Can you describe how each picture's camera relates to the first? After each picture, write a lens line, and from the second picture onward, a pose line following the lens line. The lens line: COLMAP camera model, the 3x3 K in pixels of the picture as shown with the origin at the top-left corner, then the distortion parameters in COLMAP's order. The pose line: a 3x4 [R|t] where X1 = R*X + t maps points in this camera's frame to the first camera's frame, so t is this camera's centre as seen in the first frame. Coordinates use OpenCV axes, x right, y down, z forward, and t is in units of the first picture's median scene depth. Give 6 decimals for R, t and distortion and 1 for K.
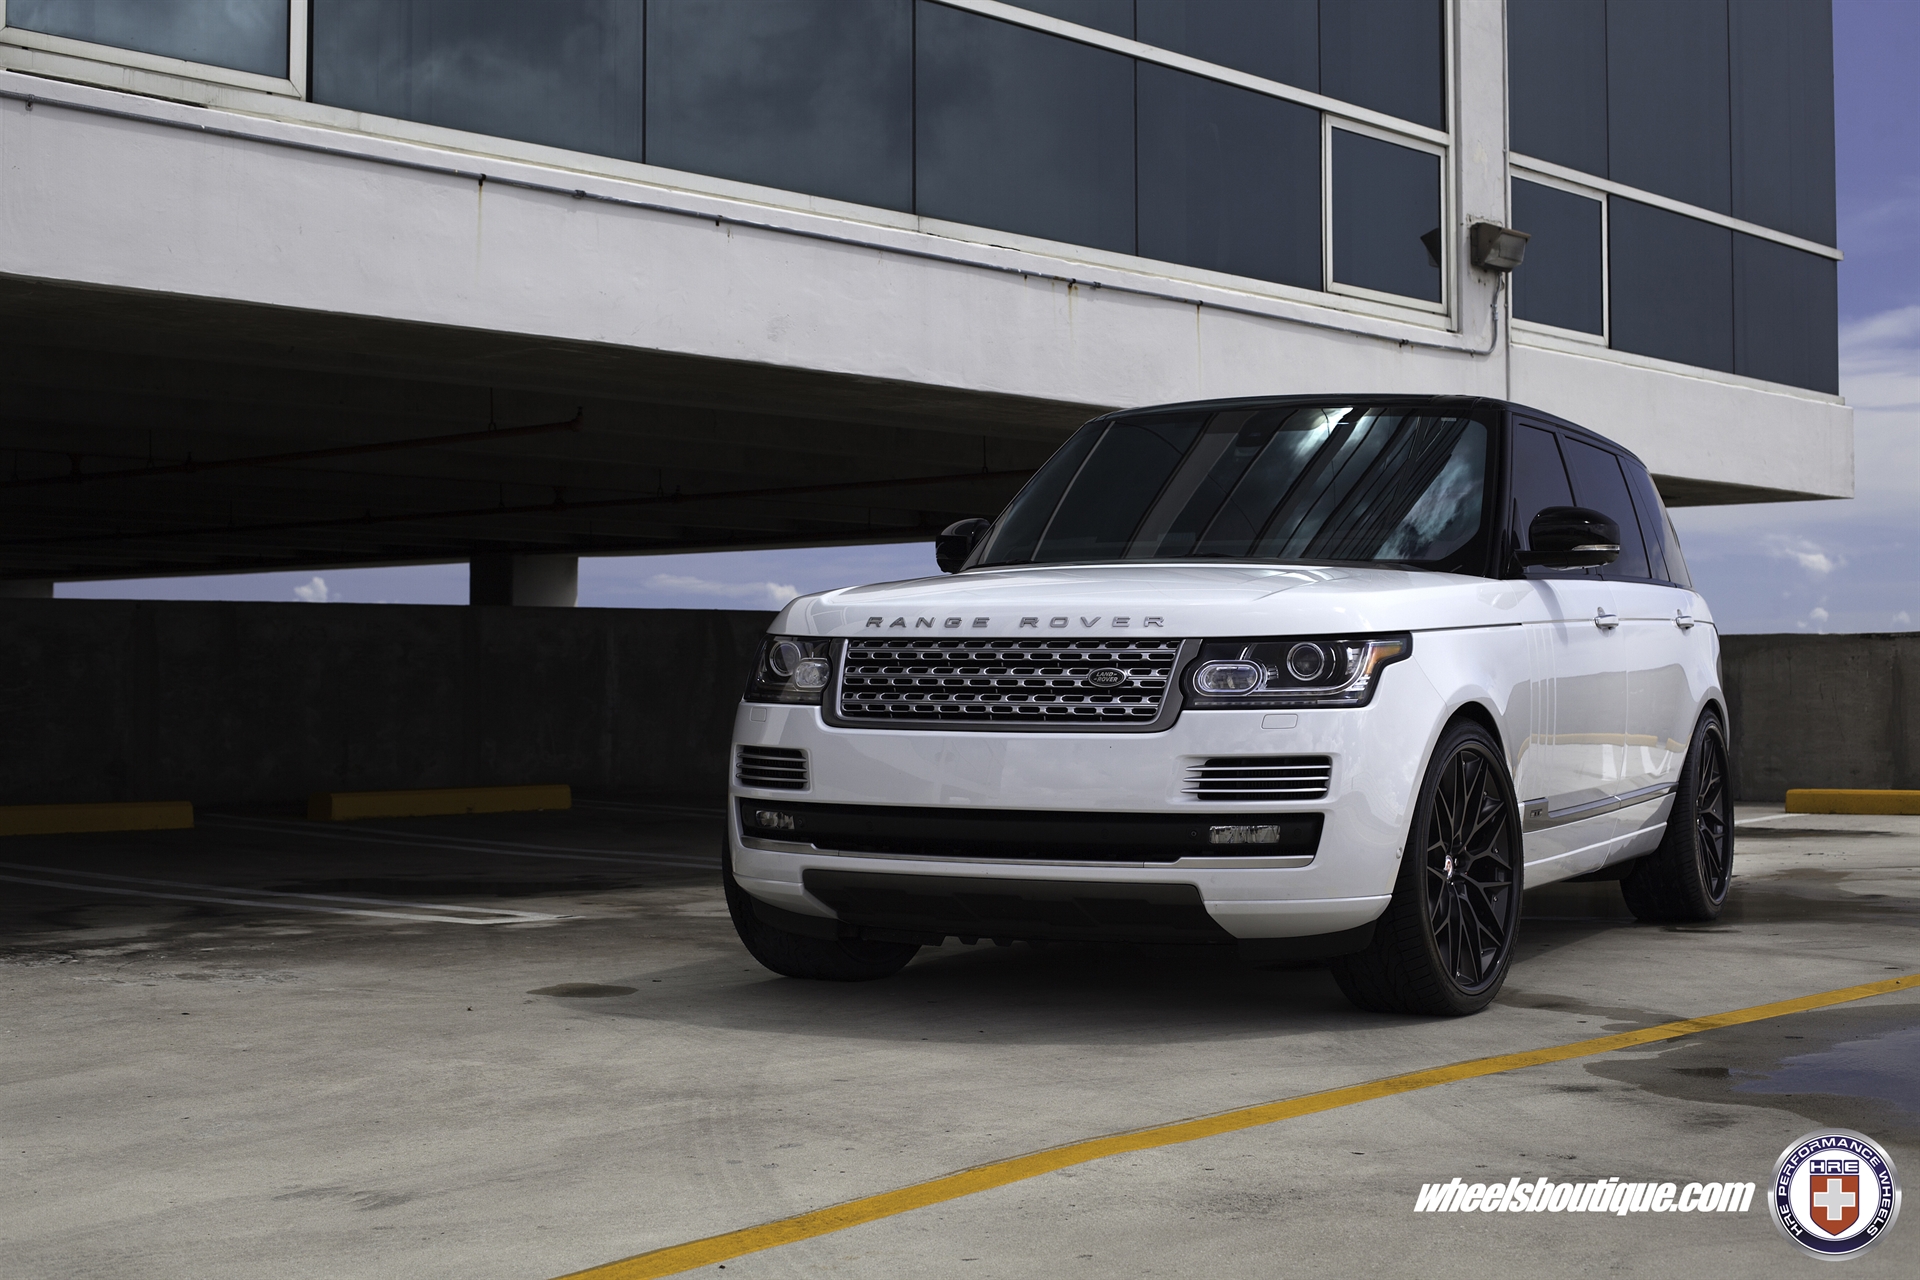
lens RADIAL K [[2944.0, 0, 960.0], [0, 2944.0, 640.0], [0, 0, 1]] dist [-0.126282, 0.179289]
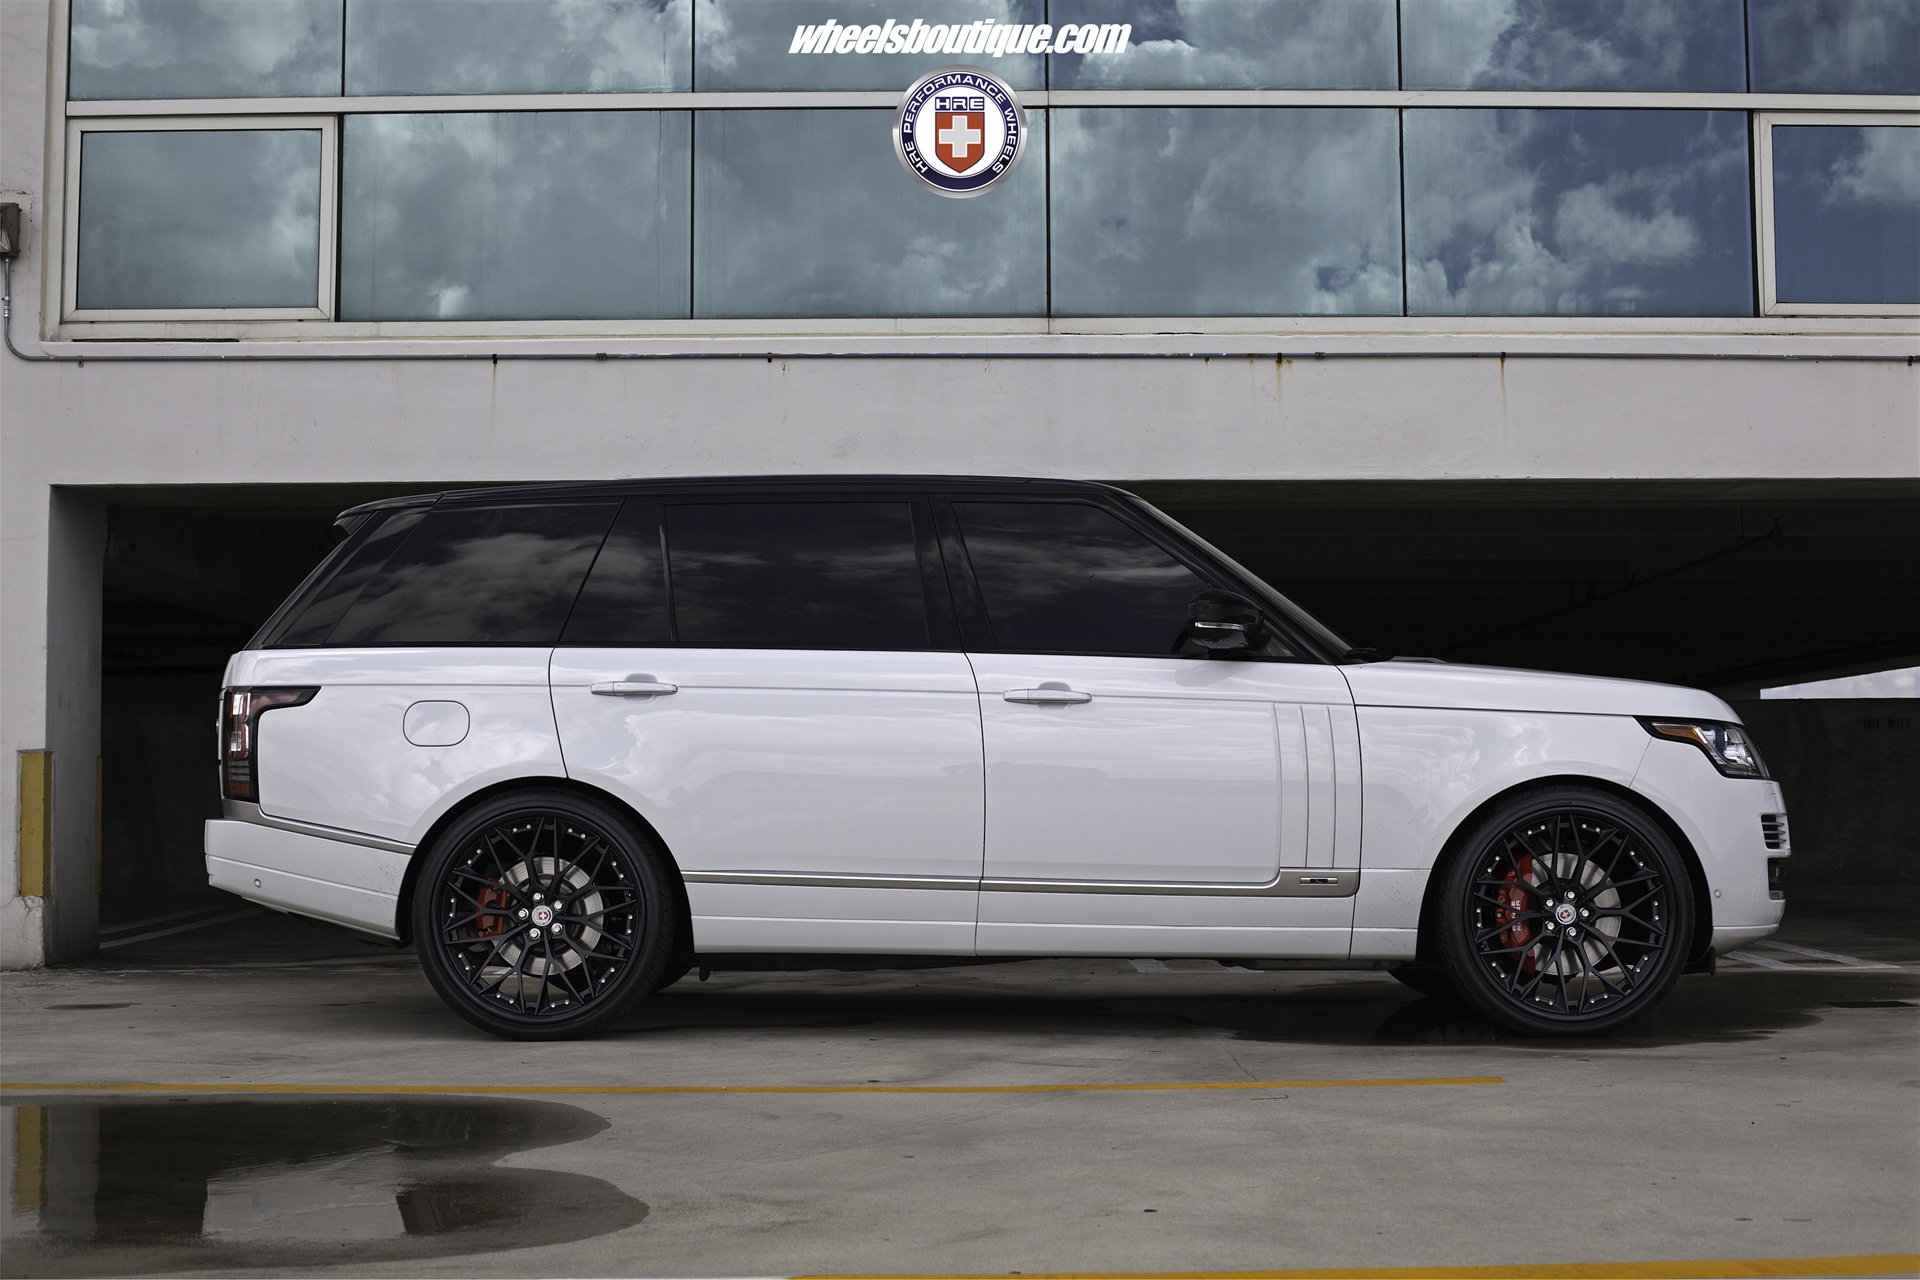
lens RADIAL K [[3107.3, 0, 960.0], [0, 3107.3, 640.0], [0, 0, 1]] dist [-0.093552, 0.025670]
pose [[0.634282, -0.015589, -0.772945, 1.028154], [0.015032, 0.999856, -0.007830, -0.025416], [0.772956, -0.006653, 0.634425, 0.330154]]
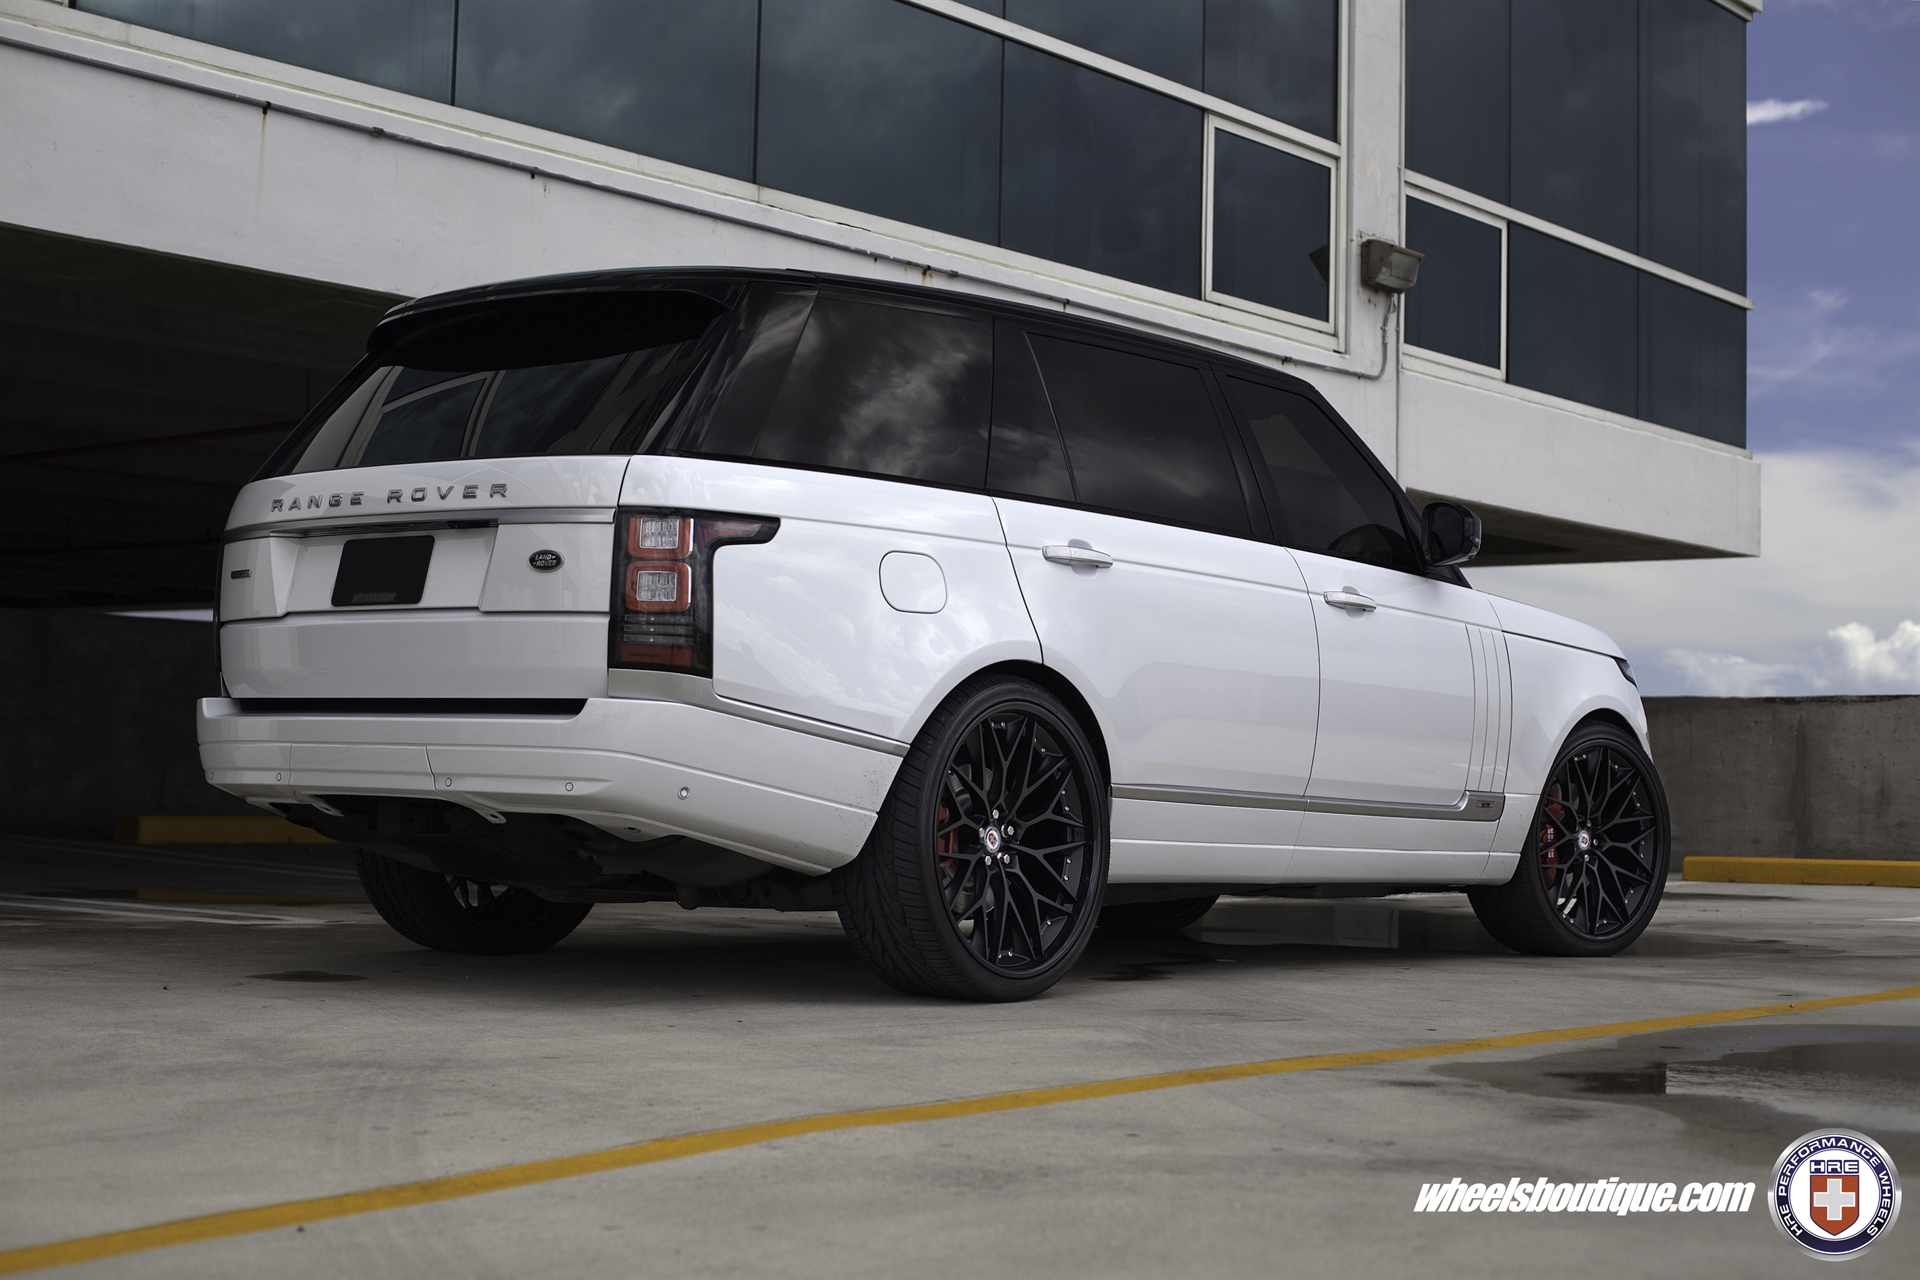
lens RADIAL K [[2944.0, 0, 960.0], [0, 2944.0, 640.0], [0, 0, 1]] dist [-0.126282, 0.179289]
pose [[0.999237, 0.026908, 0.028305, 0.033348], [-0.025922, 0.999064, -0.034625, 0.036483], [-0.029210, 0.033865, 0.998999, 0.094315]]
